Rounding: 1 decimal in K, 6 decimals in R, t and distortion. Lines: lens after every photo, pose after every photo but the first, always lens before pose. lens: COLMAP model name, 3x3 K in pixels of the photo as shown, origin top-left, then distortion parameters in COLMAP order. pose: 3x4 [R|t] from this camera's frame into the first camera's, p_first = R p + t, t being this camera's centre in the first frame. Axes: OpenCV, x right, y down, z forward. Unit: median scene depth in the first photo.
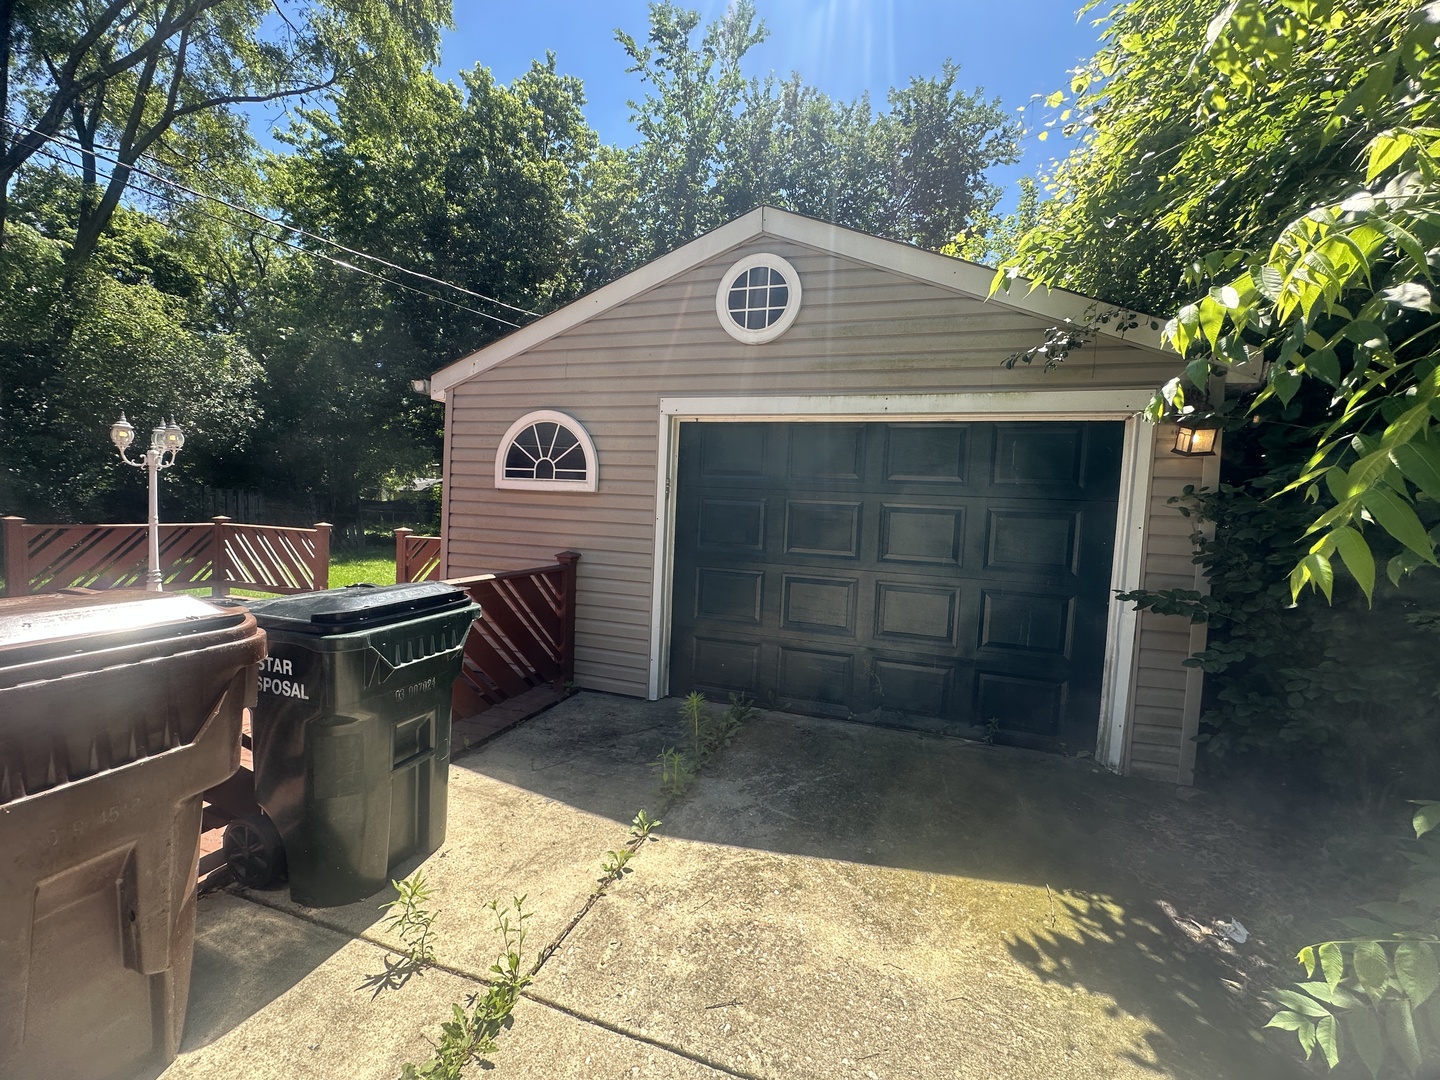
lens RADIAL K [[574.4, 0, 726.5], [0, 574.4, 537.3], [0, 0, 1]] dist [0.002060, 0.000083]
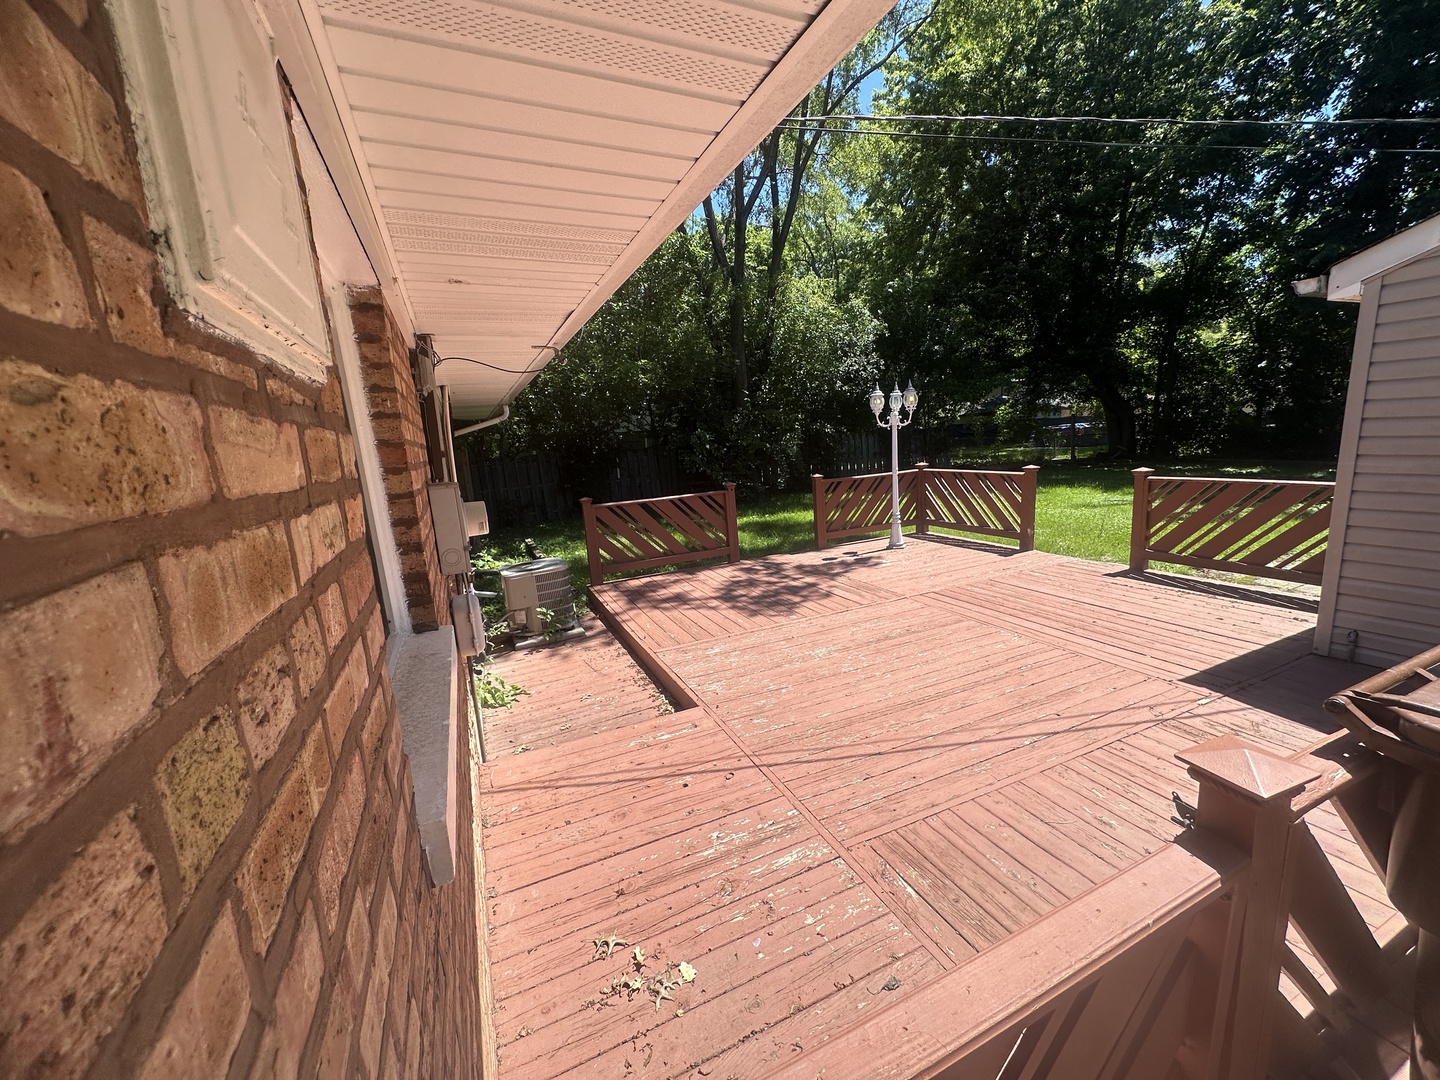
lens RADIAL K [[574.4, 0, 726.3], [0, 574.4, 538.5], [0, 0, 1]] dist [0.002060, 0.000083]
pose [[0.677081, 0.045041, -0.734529, -0.312789], [0.060856, 0.991280, 0.116881, -0.046980], [0.733388, -0.123838, 0.668435, -0.063989]]
